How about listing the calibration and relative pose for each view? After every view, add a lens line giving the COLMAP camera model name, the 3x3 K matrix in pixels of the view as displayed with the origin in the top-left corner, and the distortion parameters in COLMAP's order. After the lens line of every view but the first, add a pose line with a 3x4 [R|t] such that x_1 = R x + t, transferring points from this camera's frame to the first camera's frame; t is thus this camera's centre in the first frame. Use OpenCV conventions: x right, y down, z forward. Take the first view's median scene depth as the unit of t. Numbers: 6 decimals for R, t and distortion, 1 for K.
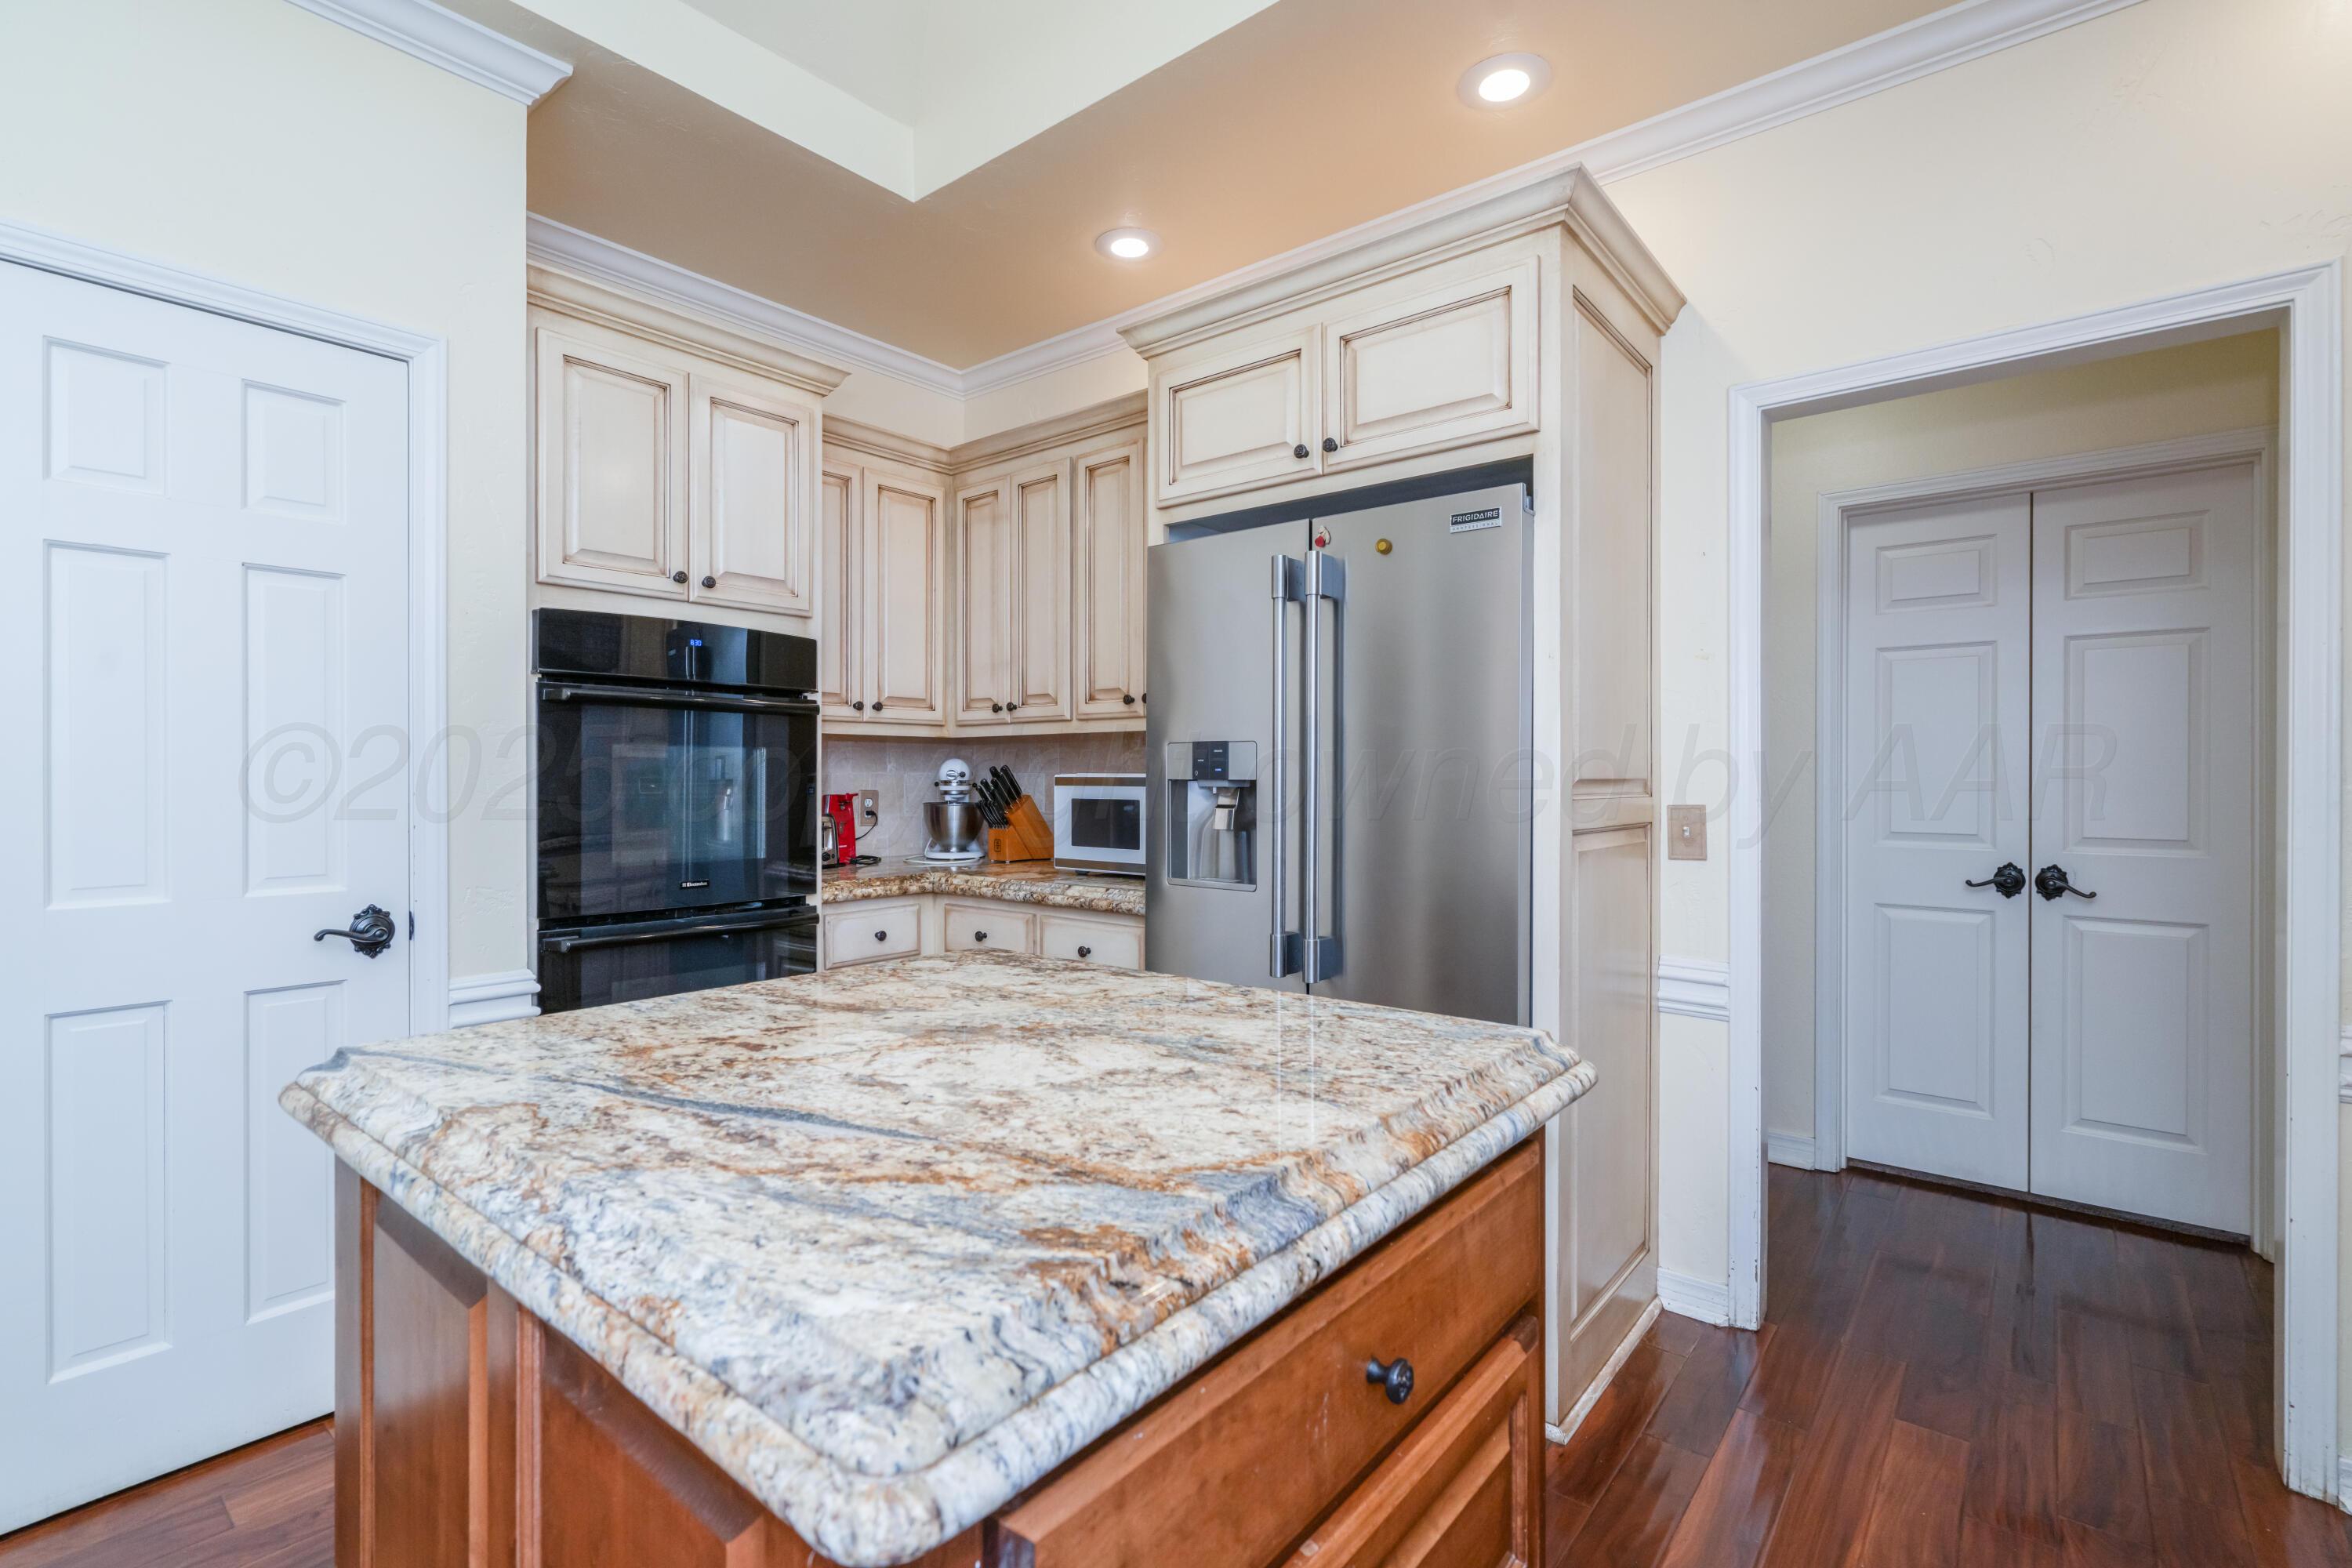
lens RADIAL K [[1074.7, 0, 1160.4], [0, 1074.7, 783.2], [0, 0, 1]] dist [-0.004425, 0.000084]
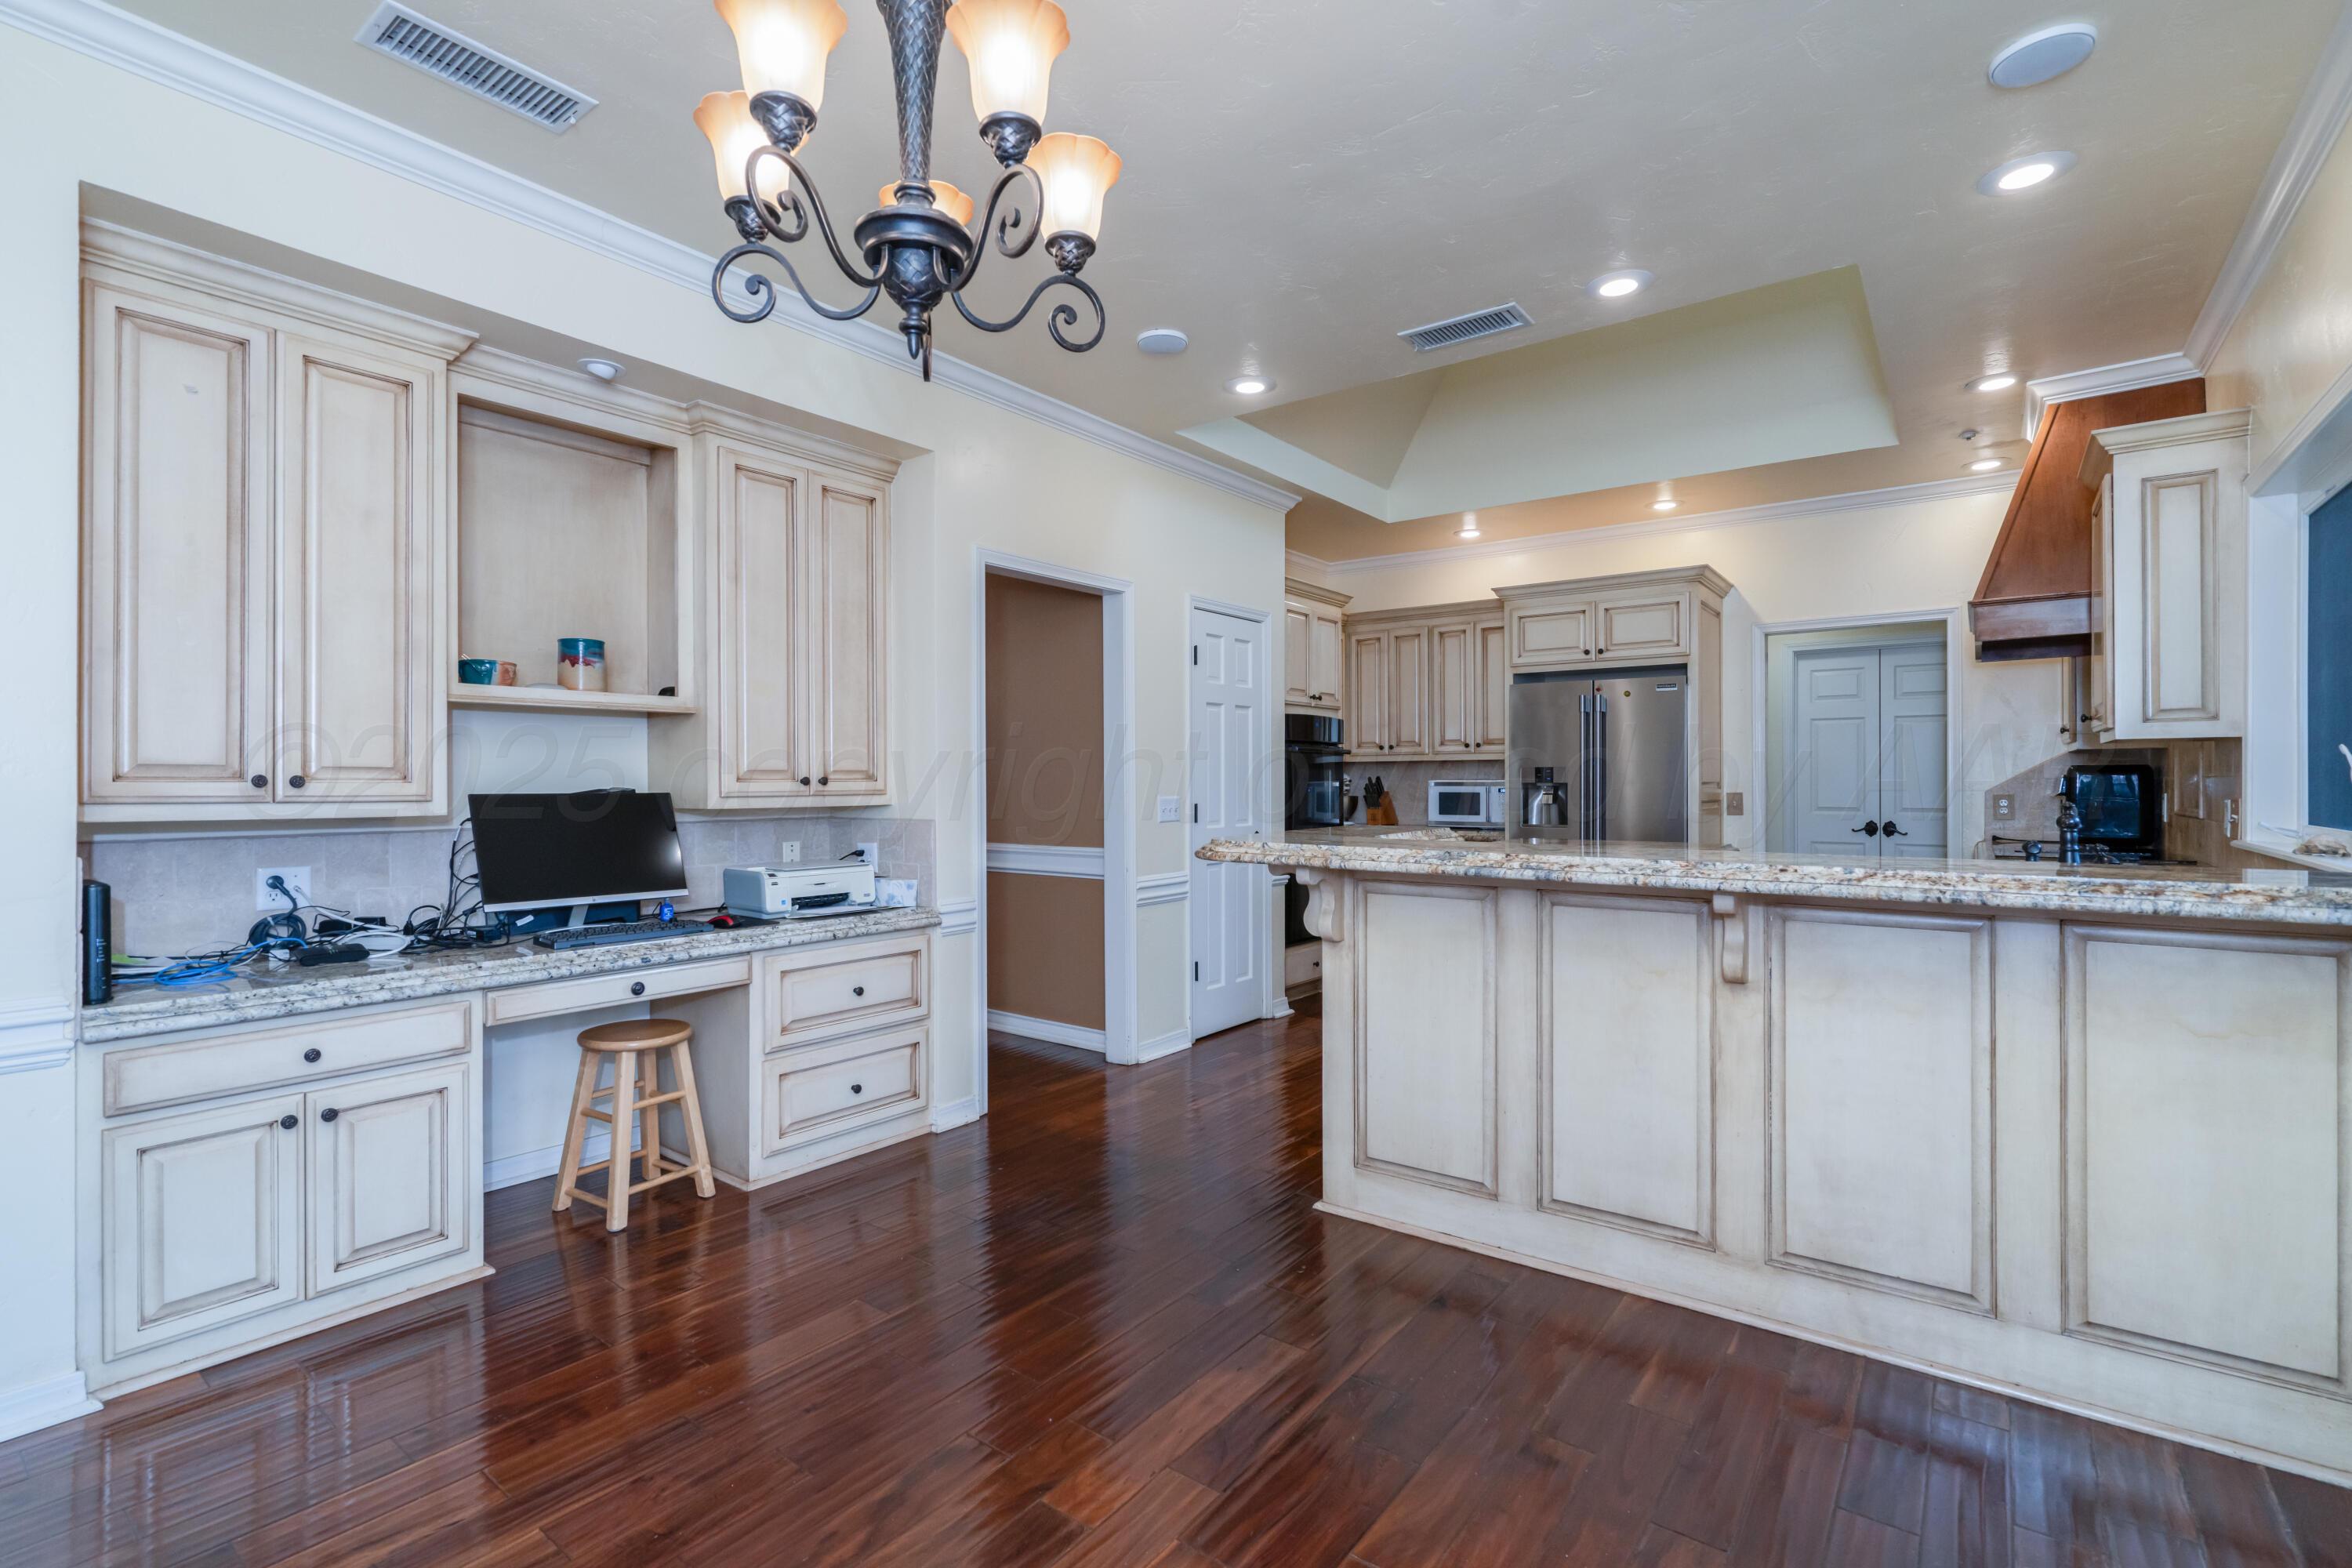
lens RADIAL K [[1074.7, 0, 1160.4], [0, 1074.7, 783.2], [0, 0, 1]] dist [-0.004425, 0.000084]
pose [[0.999111, -0.003112, 0.042046, -0.740828], [0.003291, 0.999986, -0.004180, 0.003783], [-0.042032, 0.004315, 0.999107, -1.116066]]
